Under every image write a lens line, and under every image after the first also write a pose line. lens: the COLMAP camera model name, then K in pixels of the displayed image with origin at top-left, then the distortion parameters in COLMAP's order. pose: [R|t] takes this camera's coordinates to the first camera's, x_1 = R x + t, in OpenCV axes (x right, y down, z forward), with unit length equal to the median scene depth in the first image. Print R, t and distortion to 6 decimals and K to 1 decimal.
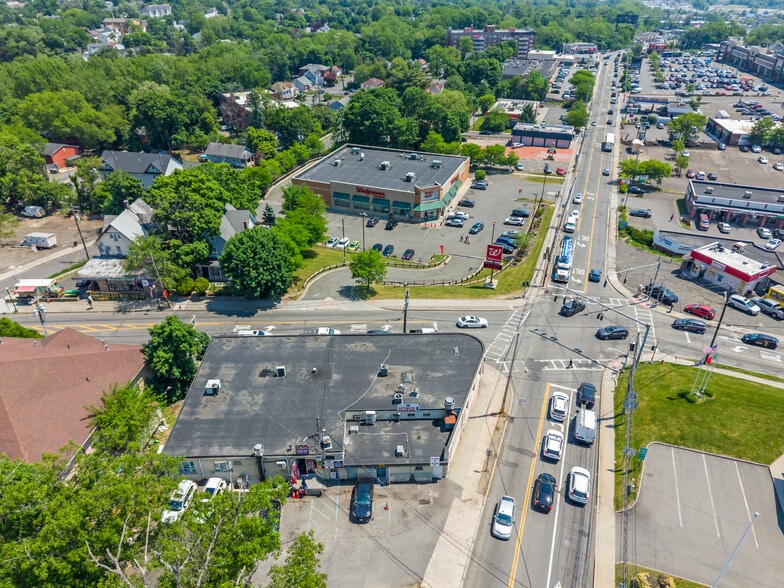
lens RADIAL K [[523.7, 0, 392.0], [0, 523.7, 294.0], [0, 0, 1]] dist [0.046768, -0.054912]
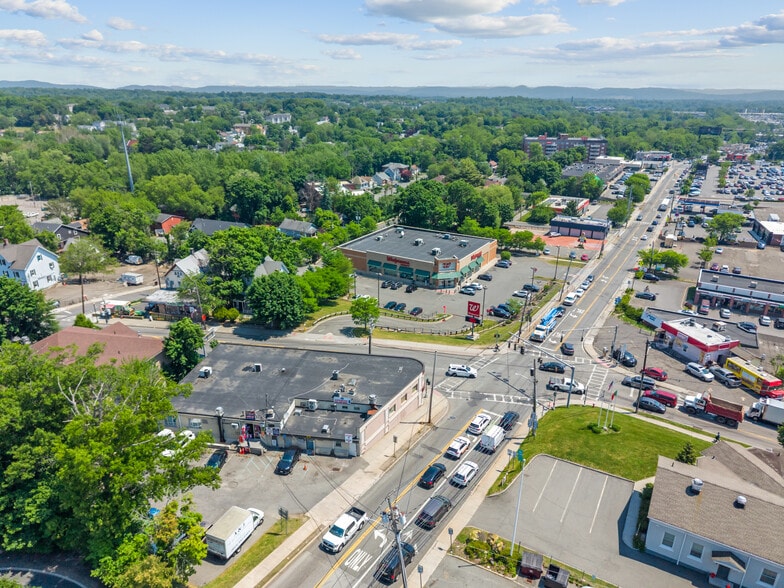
lens RADIAL K [[523.7, 0, 392.0], [0, 523.7, 294.0], [0, 0, 1]] dist [0.046768, -0.054912]
pose [[0.981963, 0.071007, -0.175234, 0.157689], [-0.100533, 0.981015, -0.165841, 0.072509], [0.160132, 0.180466, 0.970459, -0.115584]]
